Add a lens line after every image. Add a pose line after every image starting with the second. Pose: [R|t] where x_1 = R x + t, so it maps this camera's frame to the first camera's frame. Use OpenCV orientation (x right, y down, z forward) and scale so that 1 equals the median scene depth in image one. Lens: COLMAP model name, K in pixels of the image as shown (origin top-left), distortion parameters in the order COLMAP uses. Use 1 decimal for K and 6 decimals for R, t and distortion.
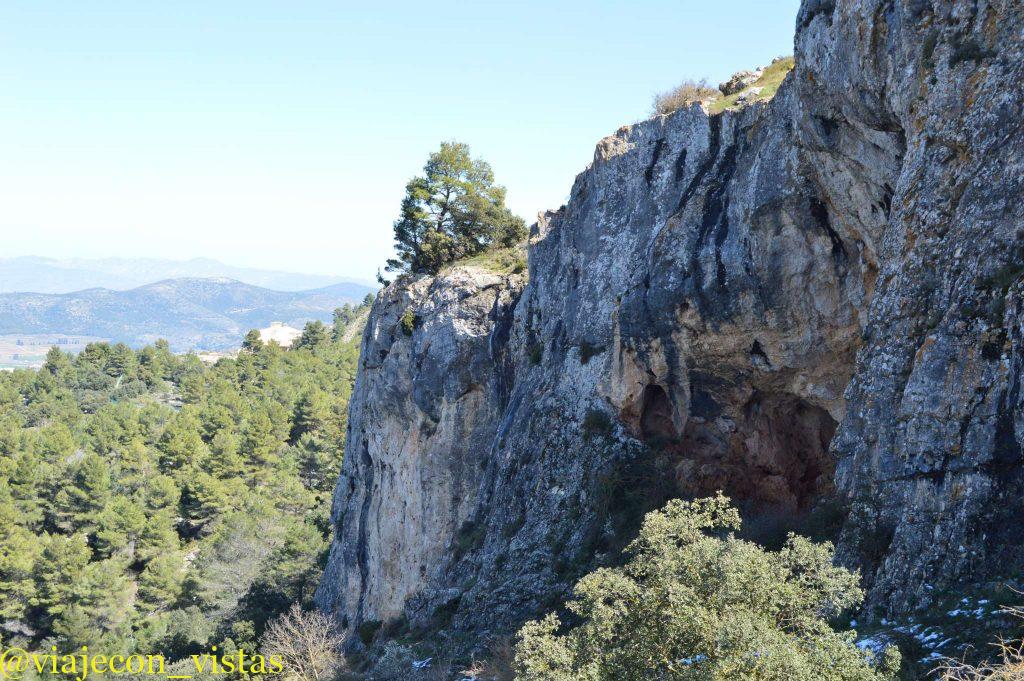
lens RADIAL K [[1394.2, 0, 512.0], [0, 1394.2, 340.5], [0, 0, 1]] dist [-0.009639, 0.039663]
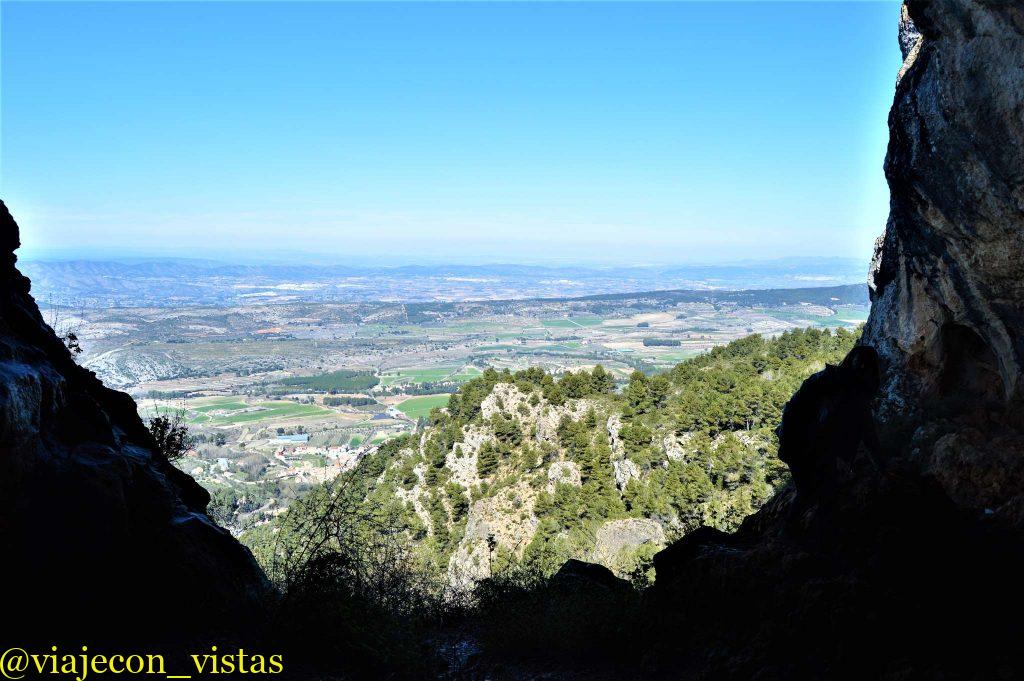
lens RADIAL K [[804.2, 0, 512.0], [0, 804.2, 340.5], [0, 0, 1]] dist [-0.027137, 0.030549]
pose [[0.636355, 0.044024, -0.770139, 0.283619], [-0.013273, 0.998847, 0.046130, 0.025433], [0.771282, -0.019133, 0.636206, 0.593579]]
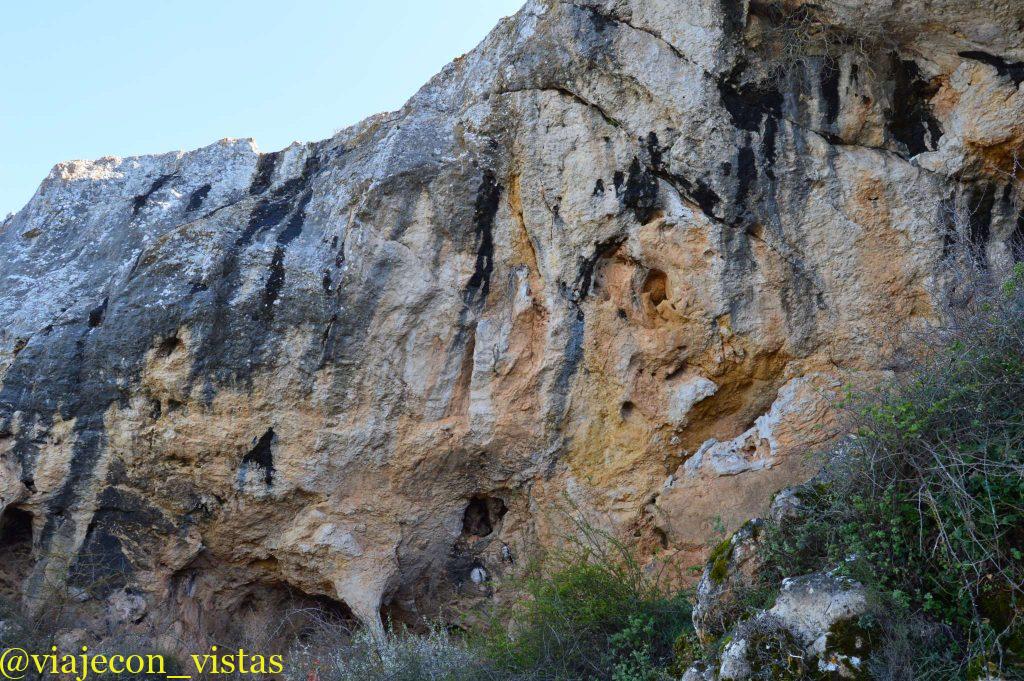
lens RADIAL K [[804.2, 0, 512.0], [0, 804.2, 340.5], [0, 0, 1]] dist [-0.027137, 0.030549]
pose [[0.700958, 0.408532, 0.584602, 0.024177], [-0.040093, 0.840961, -0.539608, 0.148780], [-0.712074, 0.354804, 0.605858, 0.664251]]
